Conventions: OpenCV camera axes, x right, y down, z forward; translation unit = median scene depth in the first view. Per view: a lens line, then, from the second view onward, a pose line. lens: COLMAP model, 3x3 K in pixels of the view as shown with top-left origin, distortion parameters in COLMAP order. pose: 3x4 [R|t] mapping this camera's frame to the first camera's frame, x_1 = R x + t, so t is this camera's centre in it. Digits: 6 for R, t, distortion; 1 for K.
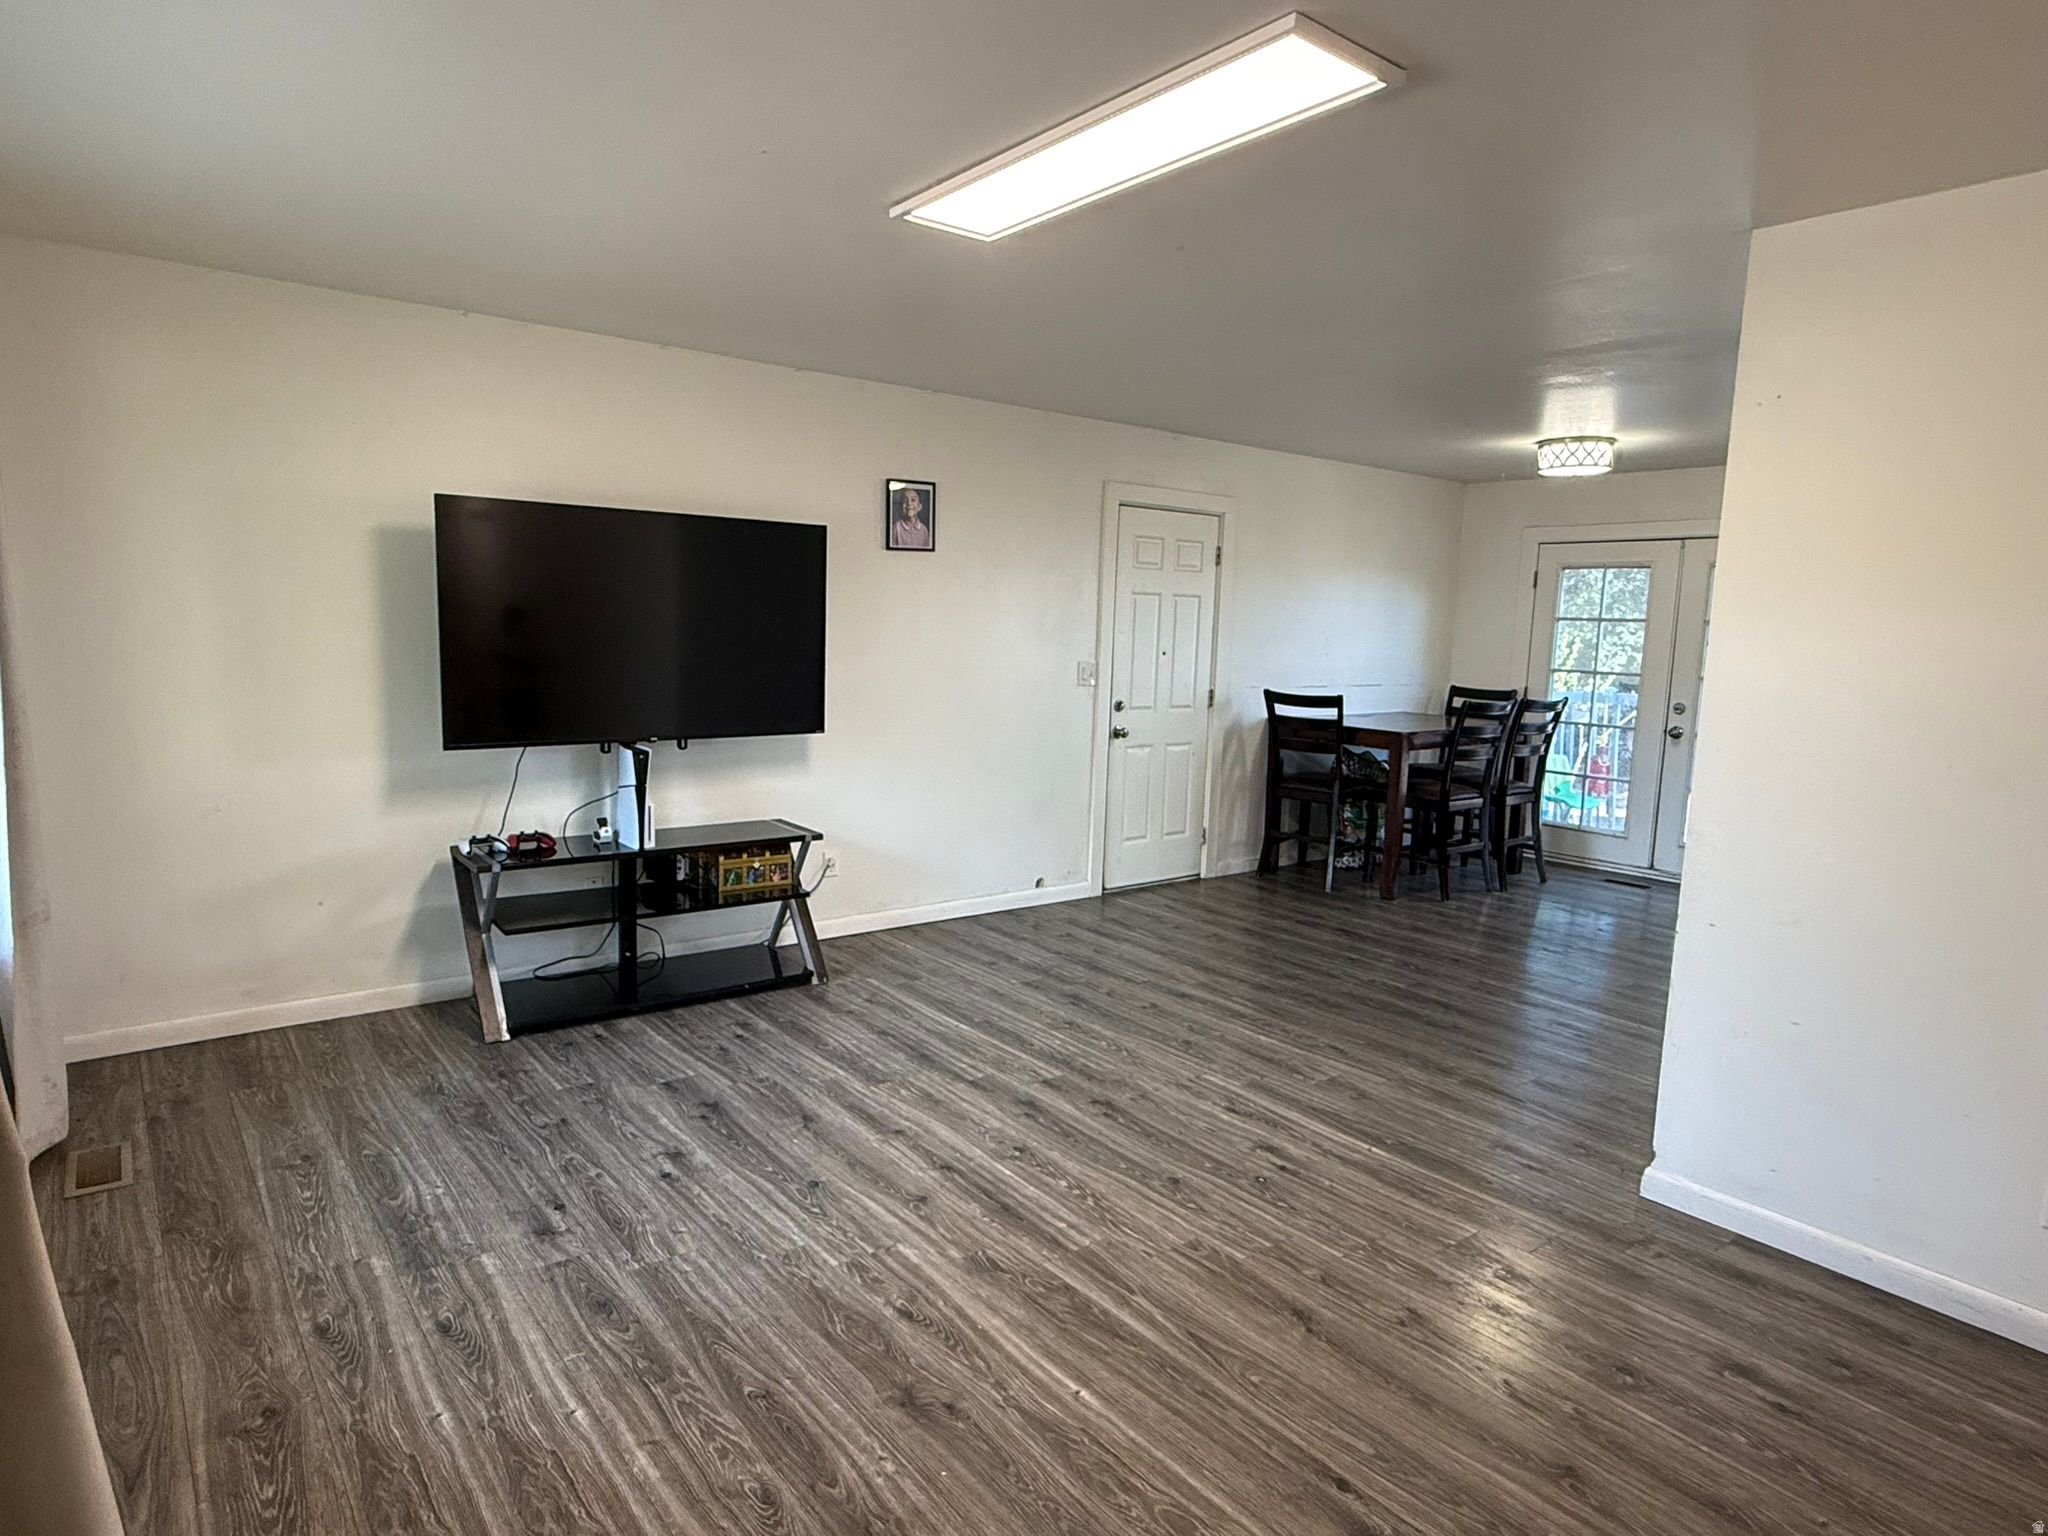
lens RADIAL K [[1180.5, 0, 1022.0], [0, 1180.5, 767.0], [0, 0, 1]] dist [0.005749, 0.001311]
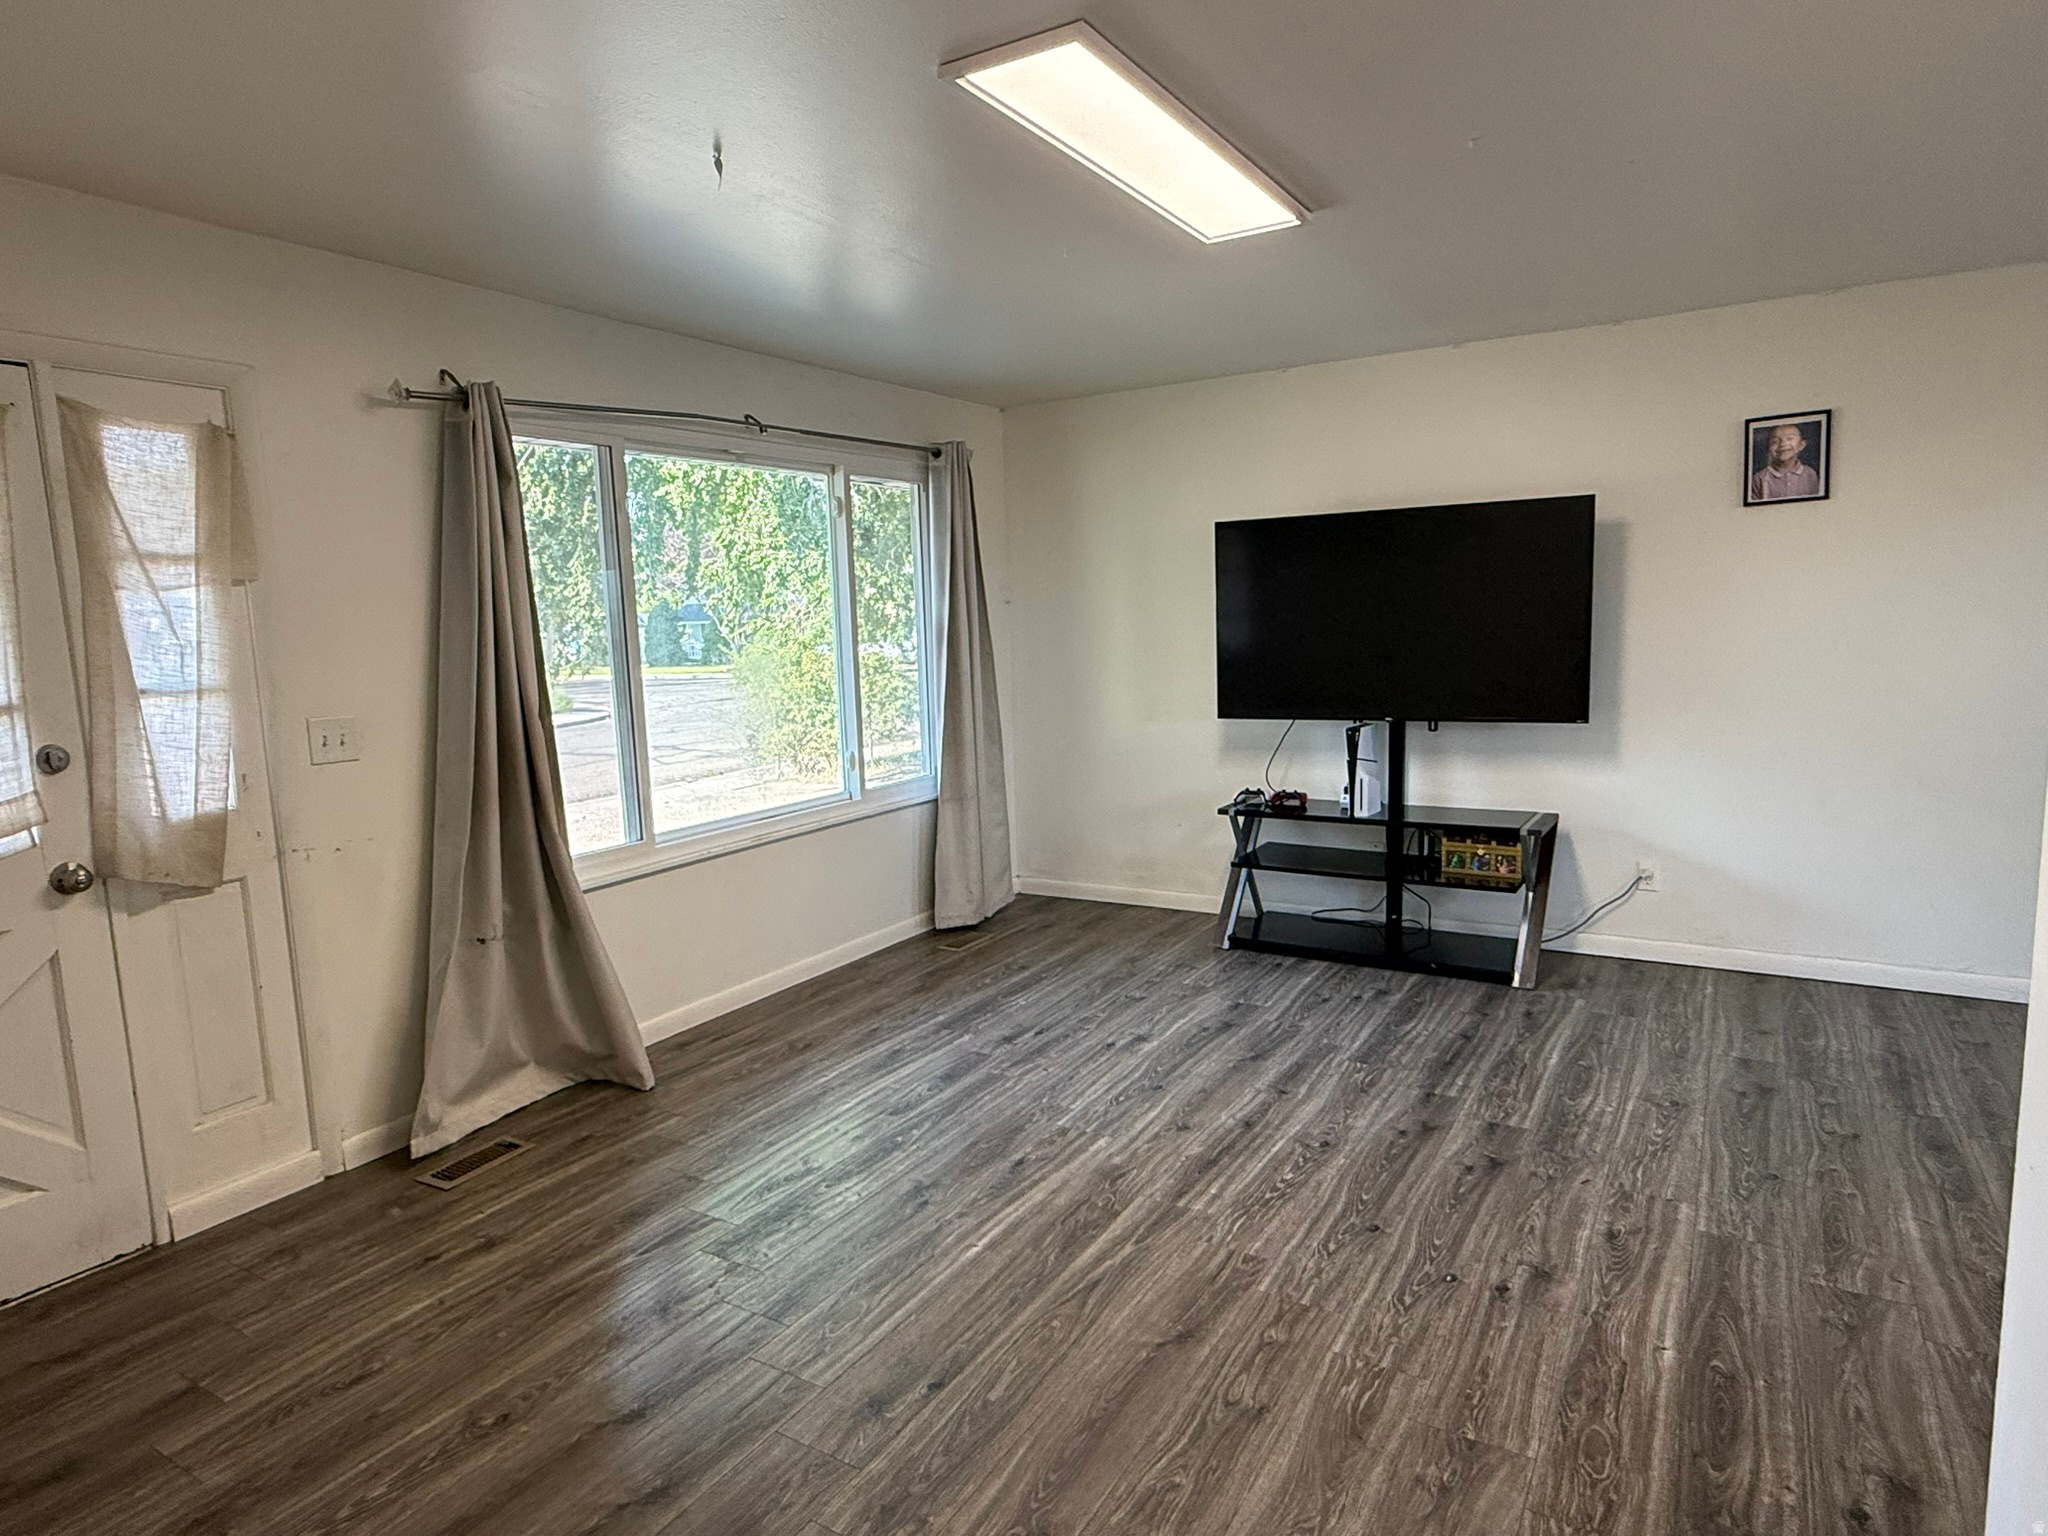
lens RADIAL K [[1180.5, 0, 1023.2], [0, 1180.5, 768.8], [0, 0, 1]] dist [0.005749, 0.001311]
pose [[0.349668, 0.078721, -0.933560, 0.704173], [-0.075042, 0.995615, 0.055846, -0.016518], [0.933863, 0.050528, 0.354042, 0.362911]]
